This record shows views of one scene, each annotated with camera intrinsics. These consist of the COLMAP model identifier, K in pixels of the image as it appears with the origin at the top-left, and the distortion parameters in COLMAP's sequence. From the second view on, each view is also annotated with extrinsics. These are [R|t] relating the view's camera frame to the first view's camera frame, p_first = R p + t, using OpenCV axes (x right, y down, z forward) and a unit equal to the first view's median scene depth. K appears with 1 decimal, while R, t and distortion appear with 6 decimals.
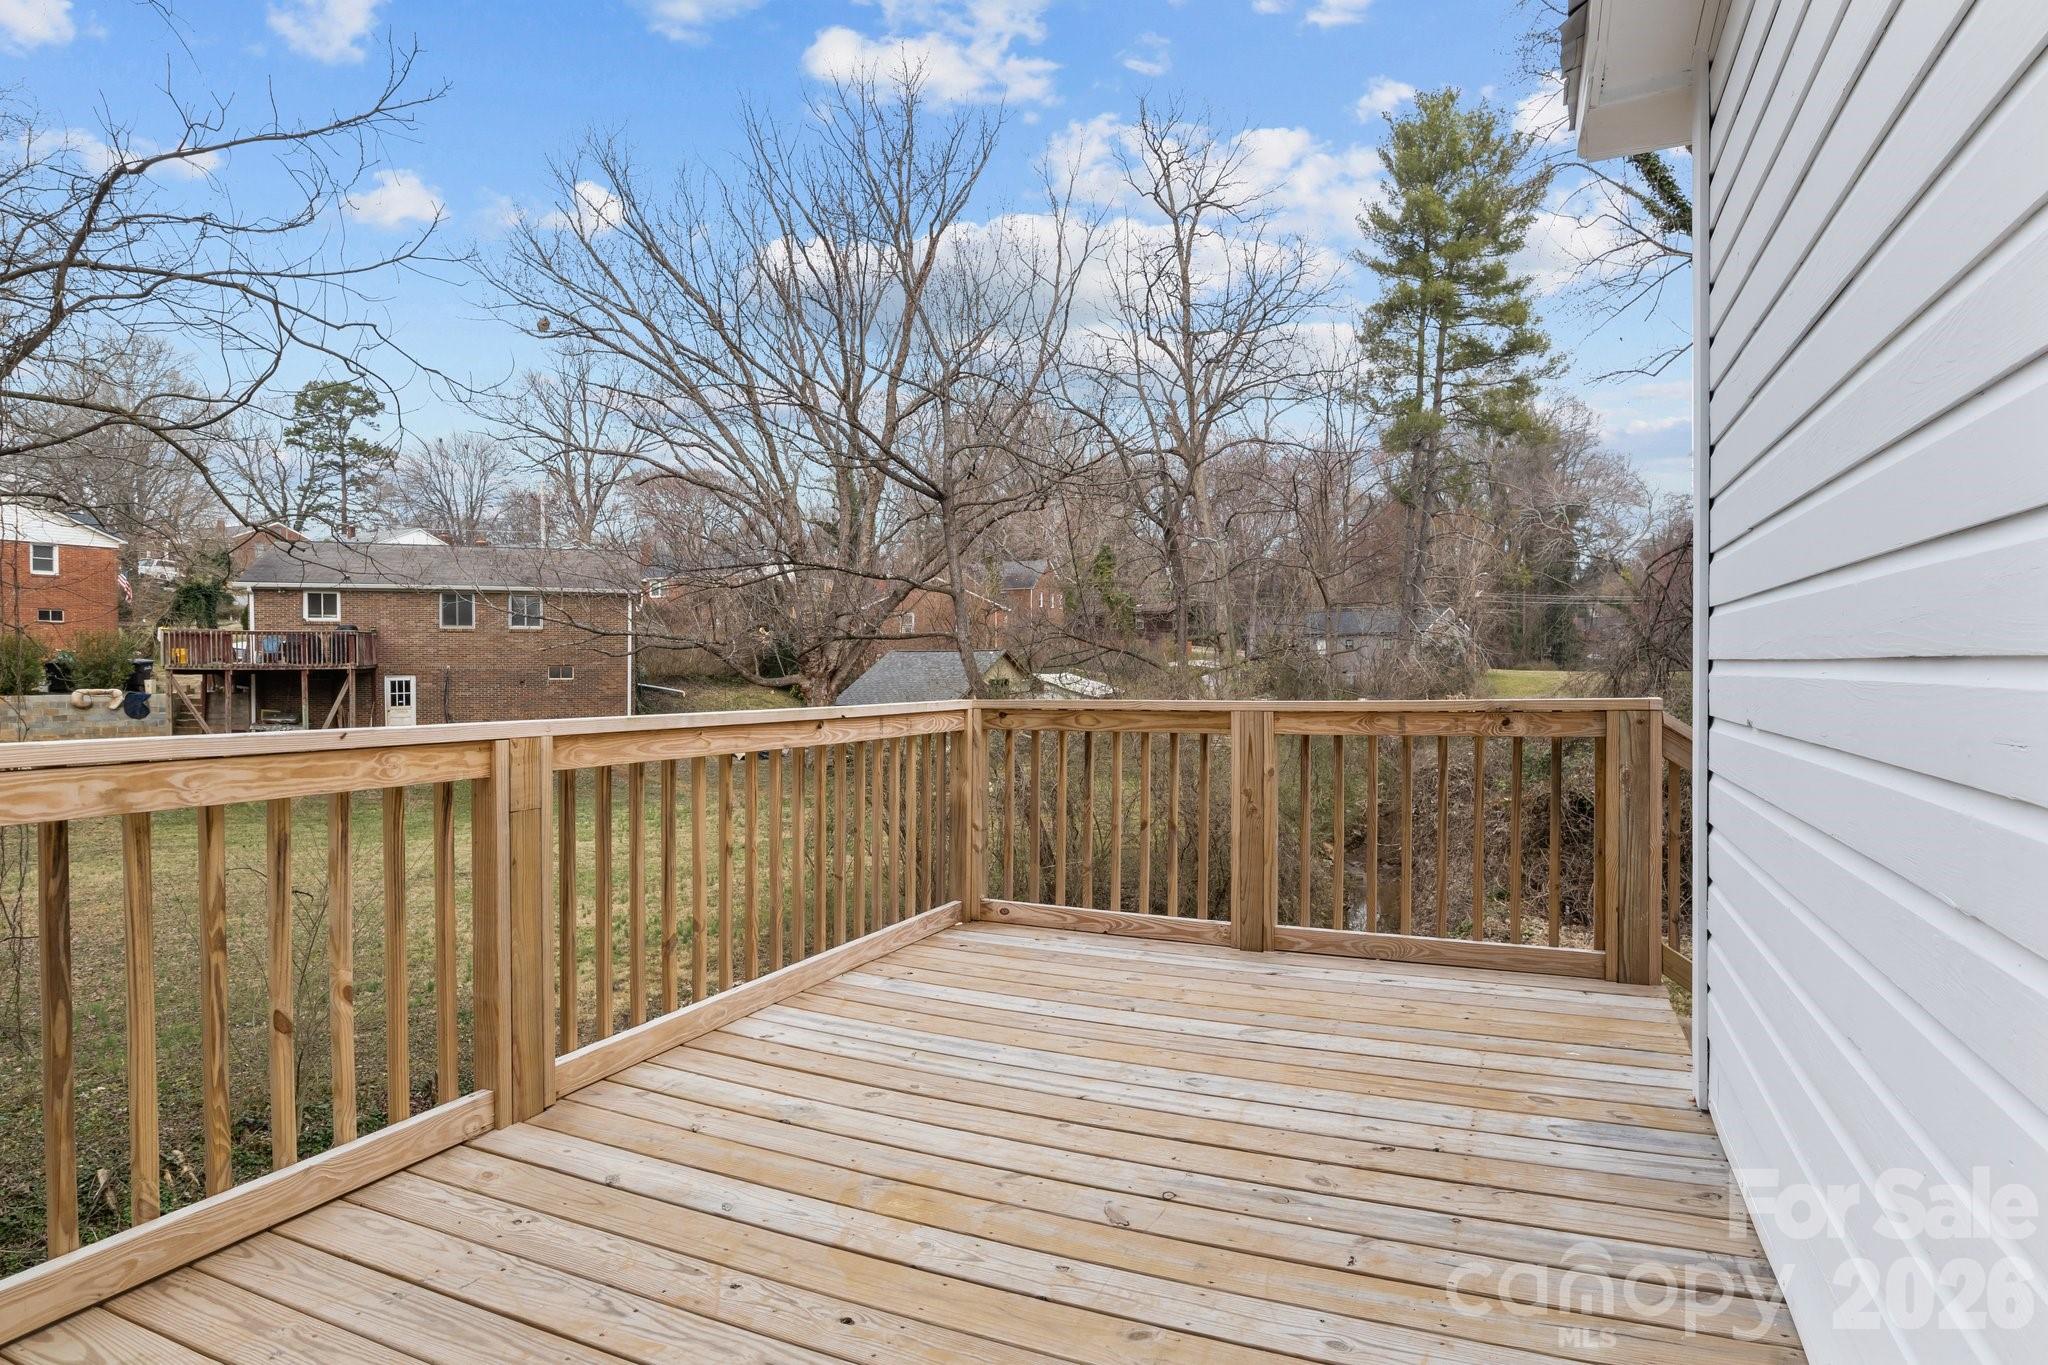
lens RADIAL K [[1104.4, 0, 1024.9], [0, 1104.4, 676.8], [0, 0, 1]] dist [-0.005783, -0.000514]
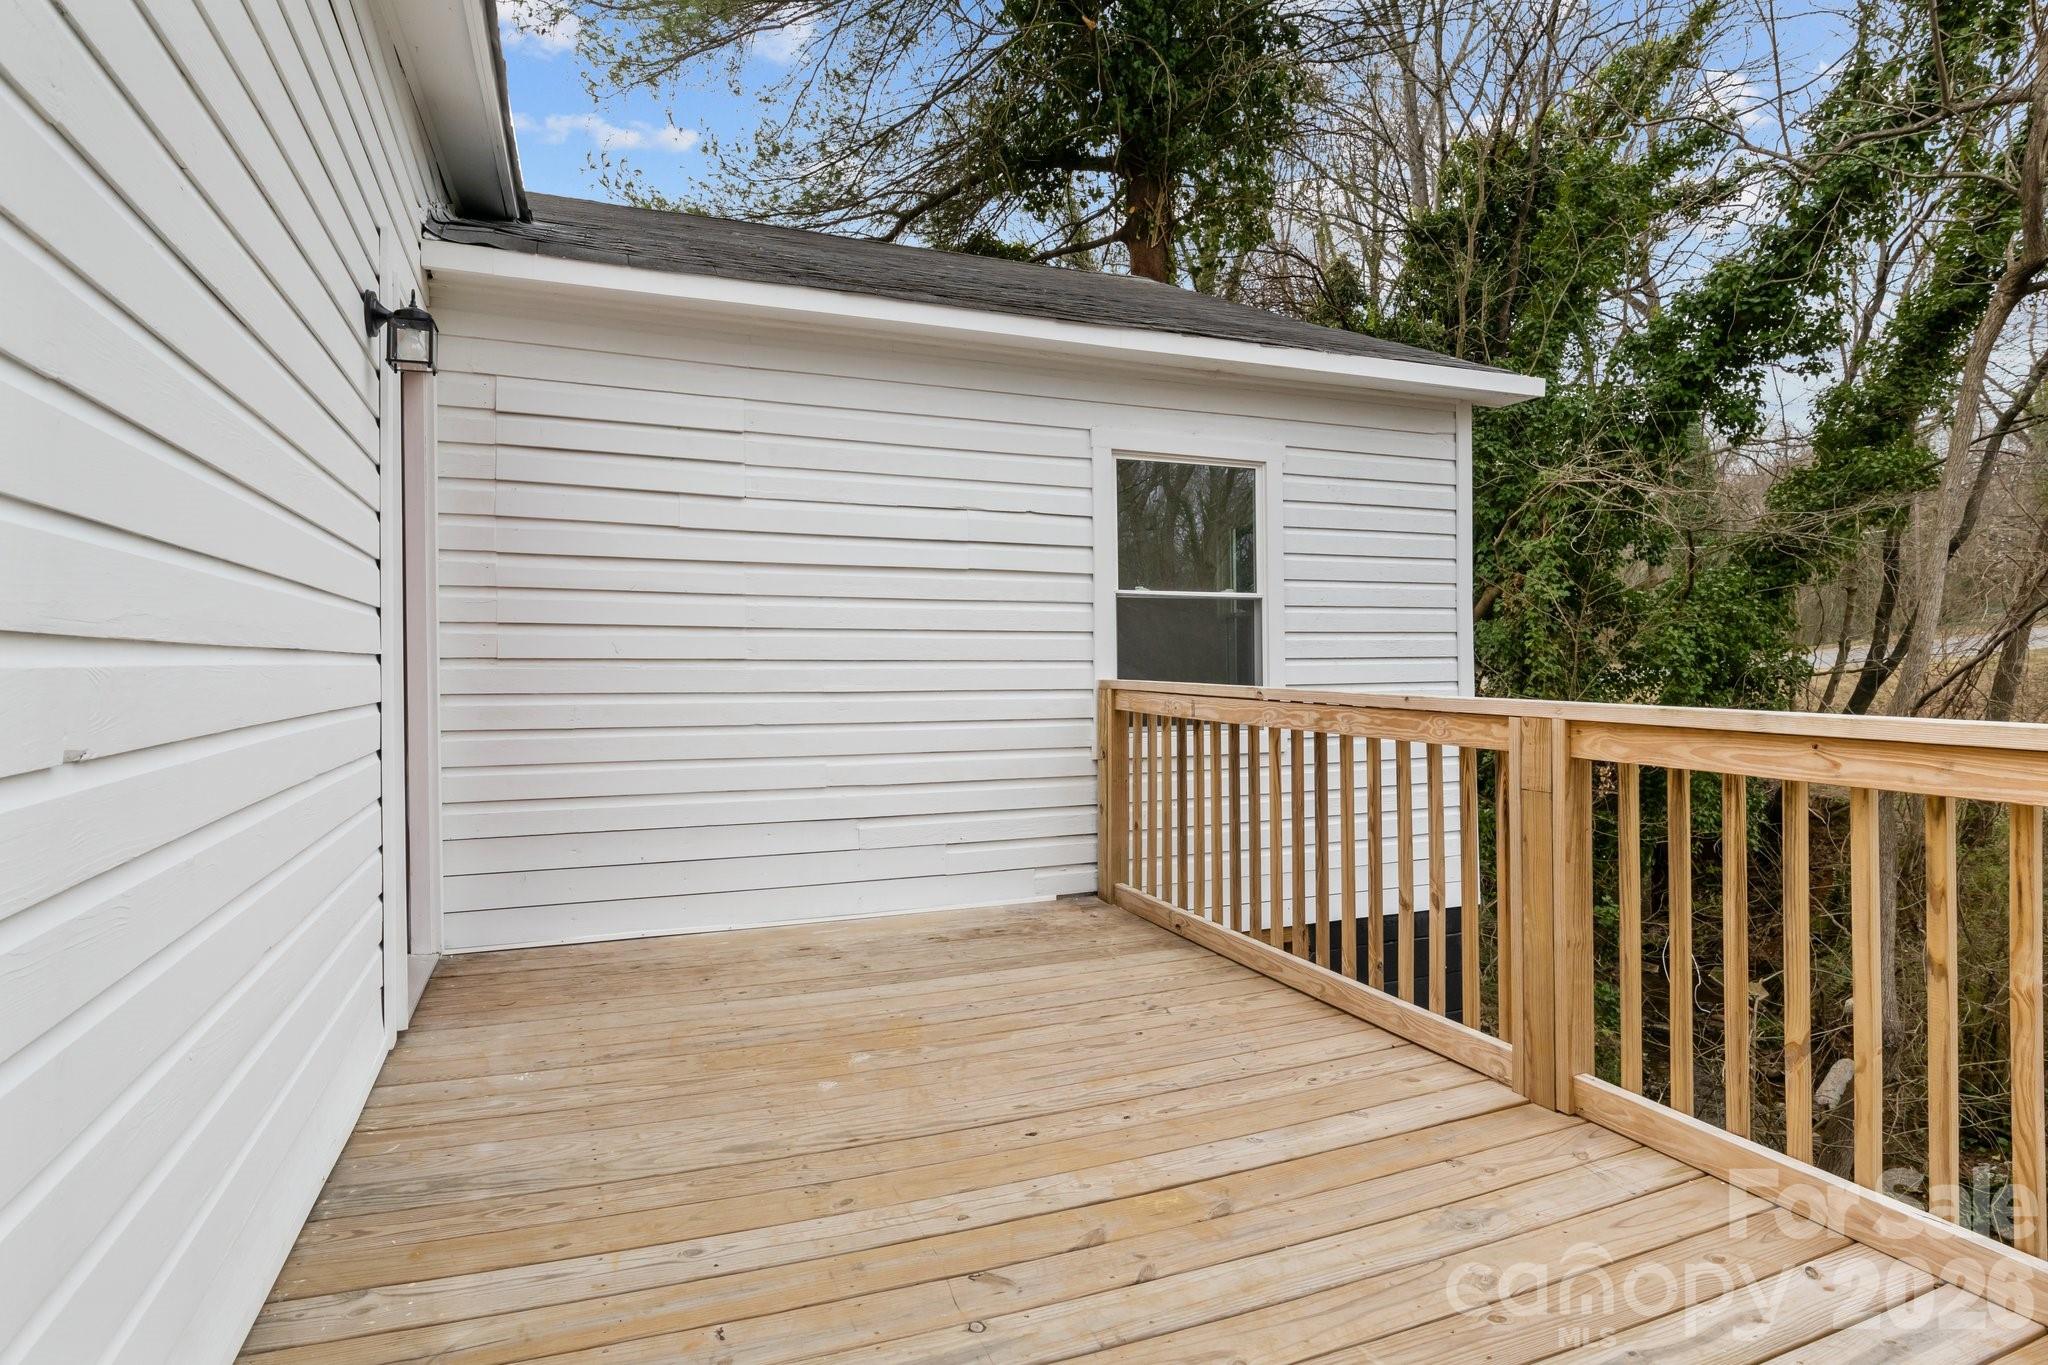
lens RADIAL K [[1104.4, 0, 1028.4], [0, 1104.4, 665.9], [0, 0, 1]] dist [-0.005783, -0.000514]
pose [[-0.681834, 0.013412, -0.731384, 0.415458], [0.002863, 0.999873, 0.015667, -0.005511], [0.731501, 0.008588, -0.681786, 0.965374]]
